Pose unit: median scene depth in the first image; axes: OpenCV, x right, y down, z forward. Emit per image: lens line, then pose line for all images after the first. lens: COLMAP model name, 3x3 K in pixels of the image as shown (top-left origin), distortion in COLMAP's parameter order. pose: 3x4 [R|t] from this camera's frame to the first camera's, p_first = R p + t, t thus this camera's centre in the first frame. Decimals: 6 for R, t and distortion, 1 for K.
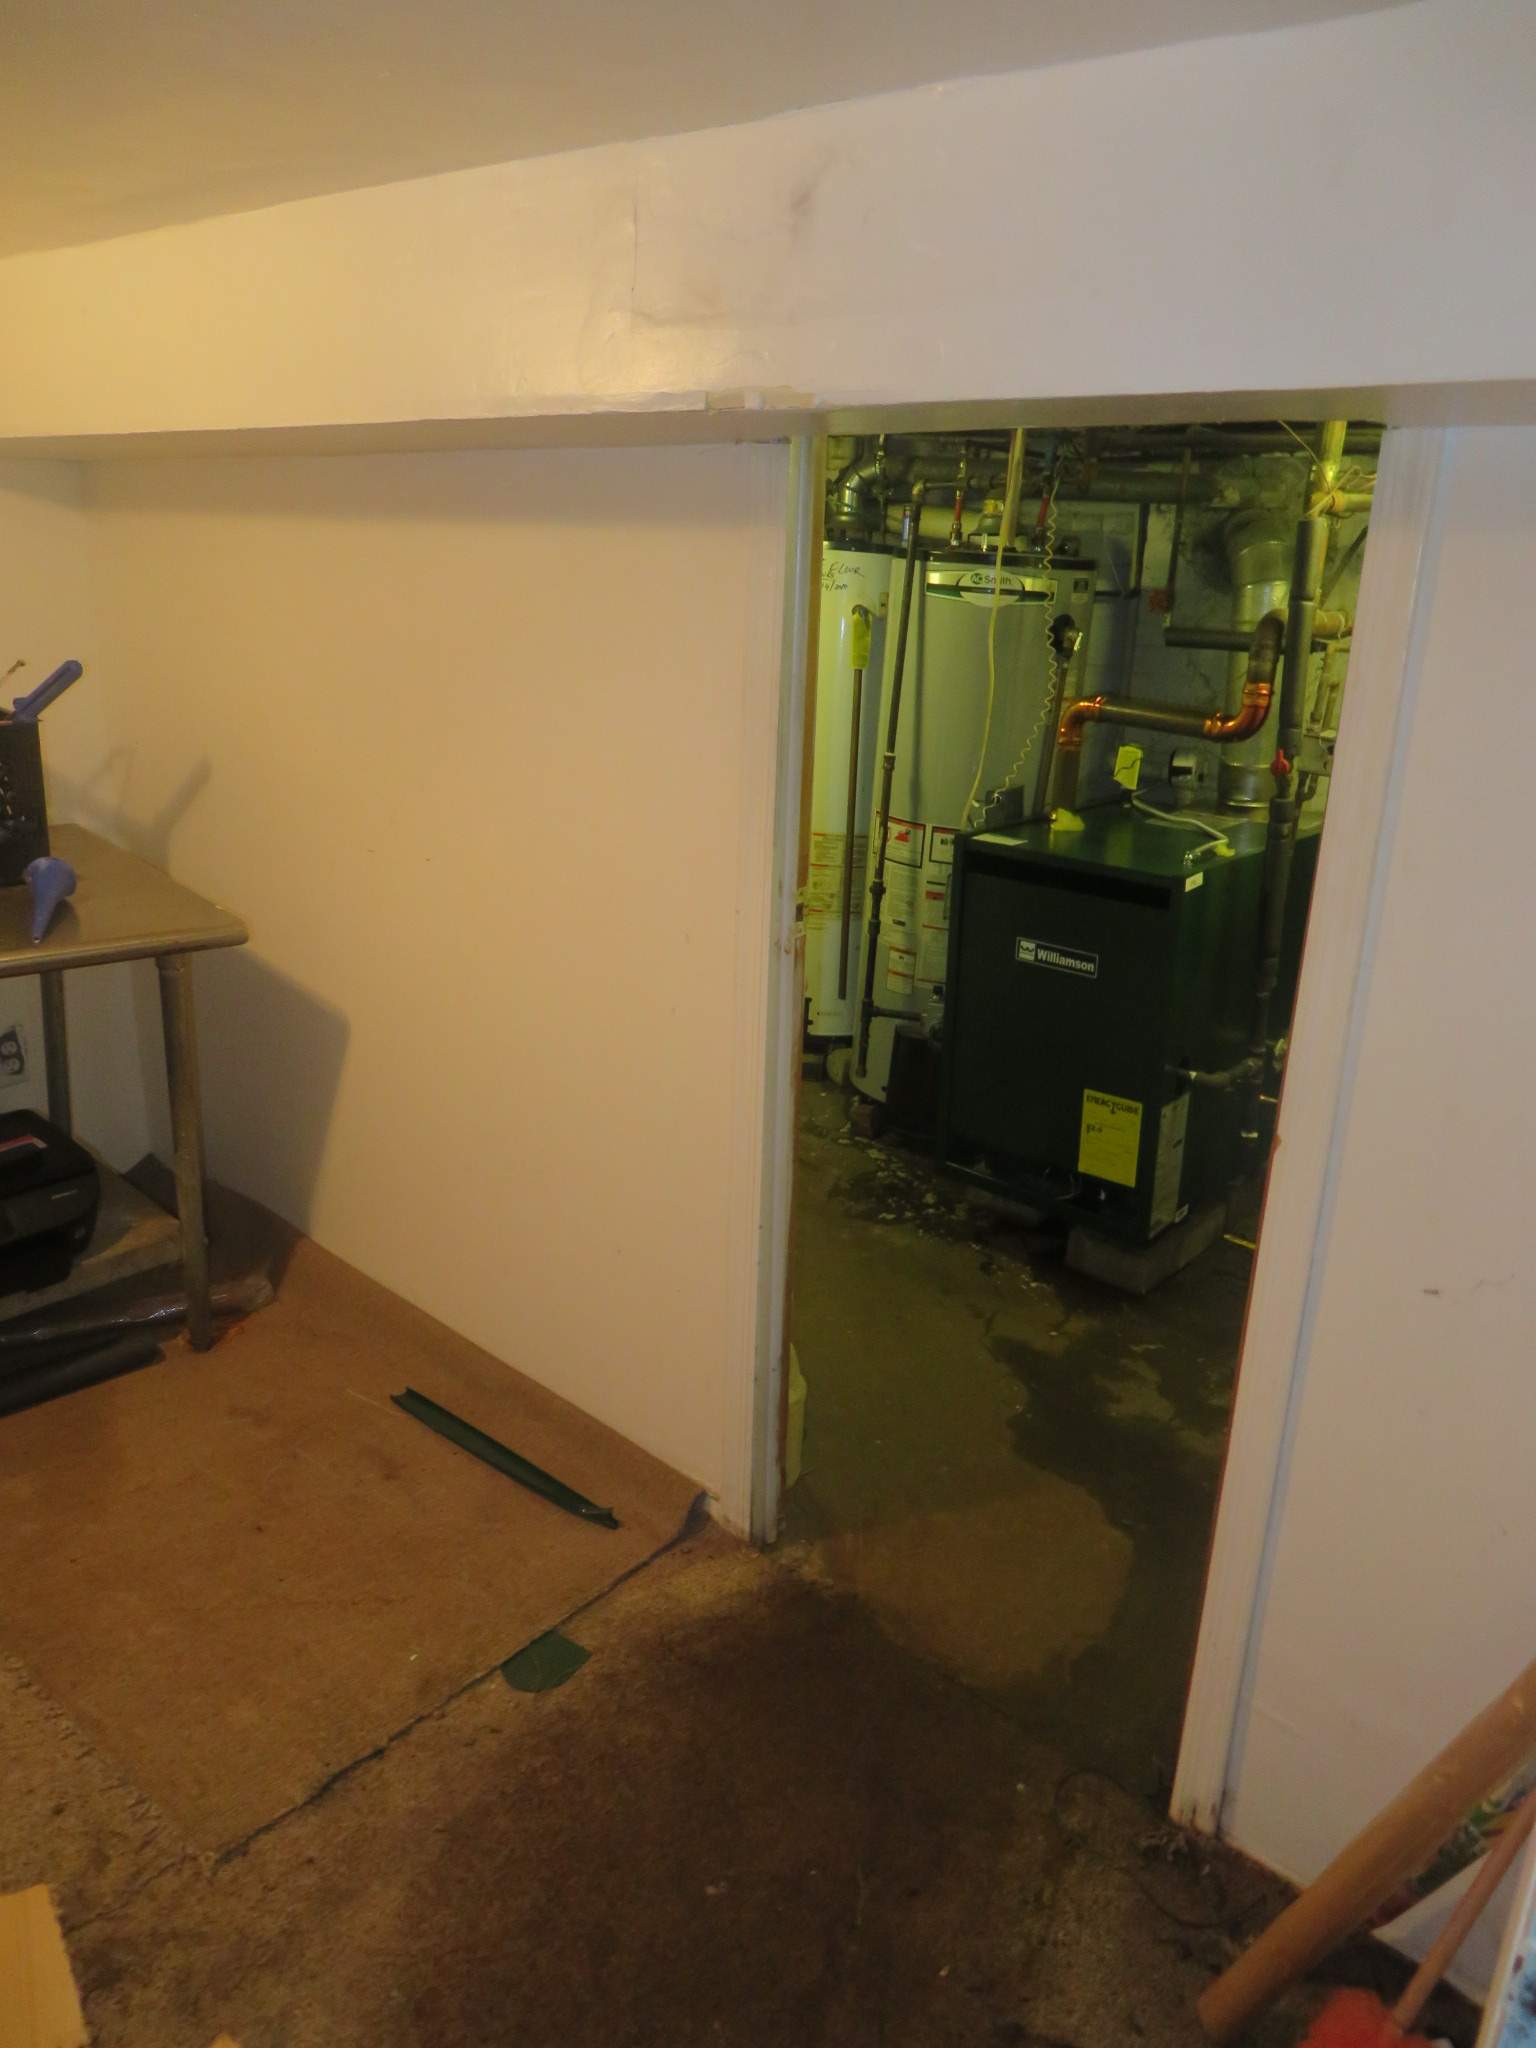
lens RADIAL K [[1458.9, 0, 771.6], [0, 1458.9, 1024.1], [0, 0, 1]] dist [-0.011808, 0.002644]
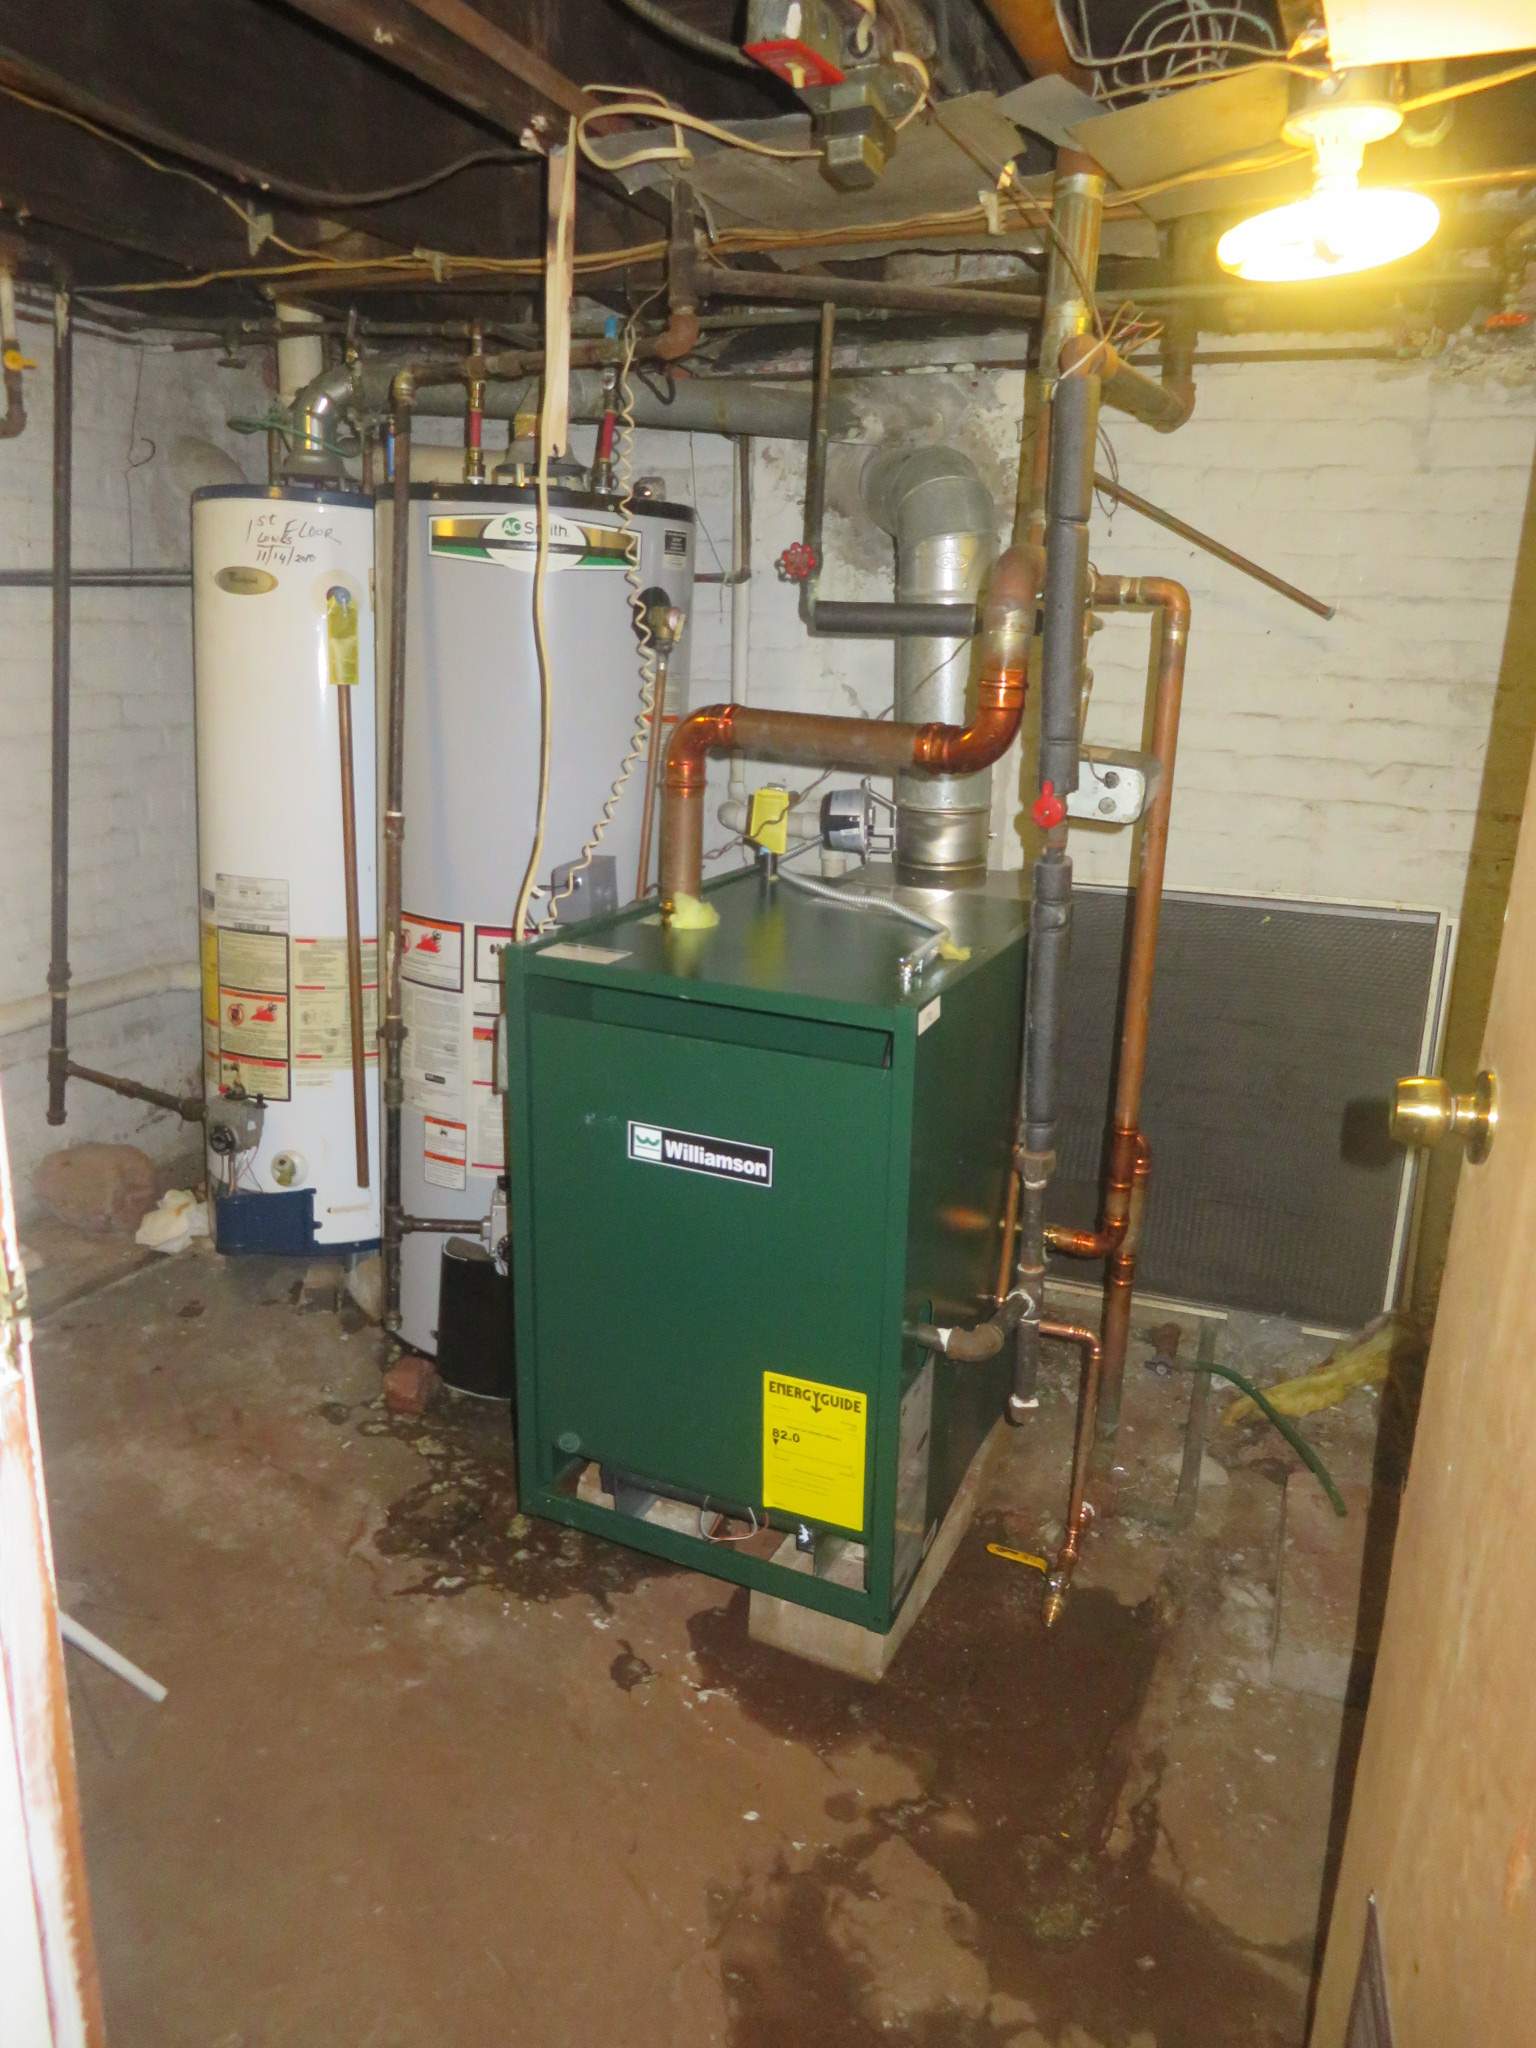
lens RADIAL K [[1464.8, 0, 773.7], [0, 1464.8, 1020.5], [0, 0, 1]] dist [-0.014986, 0.008565]
pose [[0.957983, -0.075270, 0.276774, 0.058494], [0.086015, 0.995931, -0.026872, -0.069798], [-0.273625, 0.049549, 0.960559, 0.376779]]
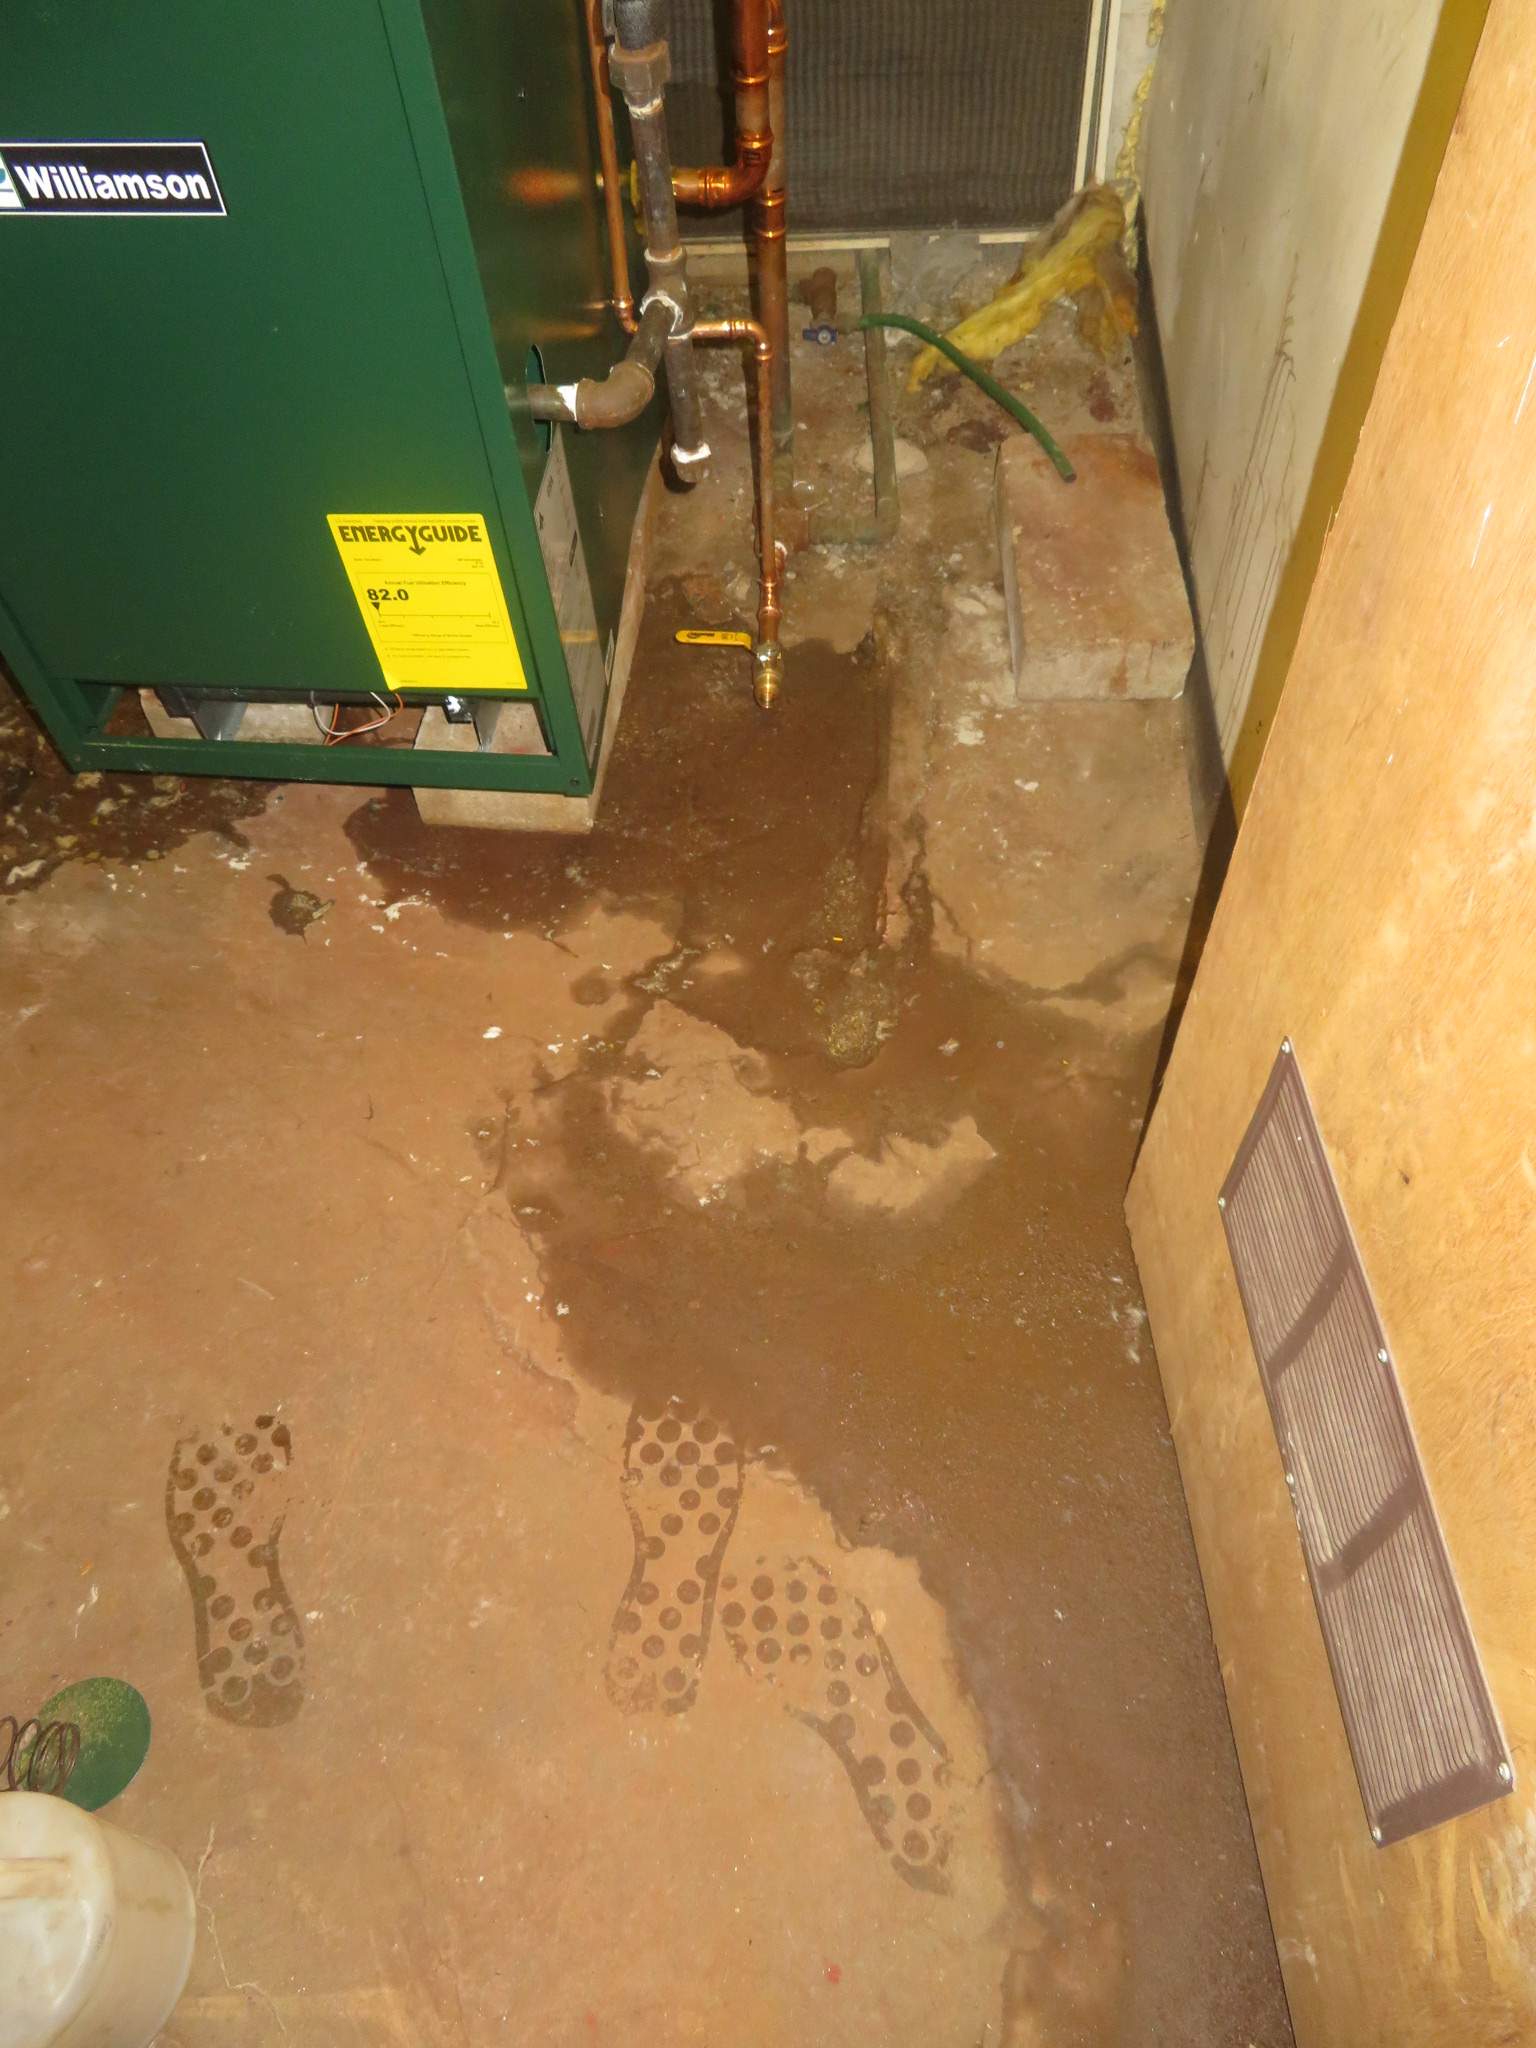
lens RADIAL K [[1458.9, 0, 771.6], [0, 1458.9, 1024.1], [0, 0, 1]] dist [-0.011808, 0.002644]
pose [[0.806285, -0.513966, 0.292820, 0.110119], [0.246562, 0.741981, 0.623436, -0.061193], [-0.537691, -0.430468, 0.724972, 0.517016]]
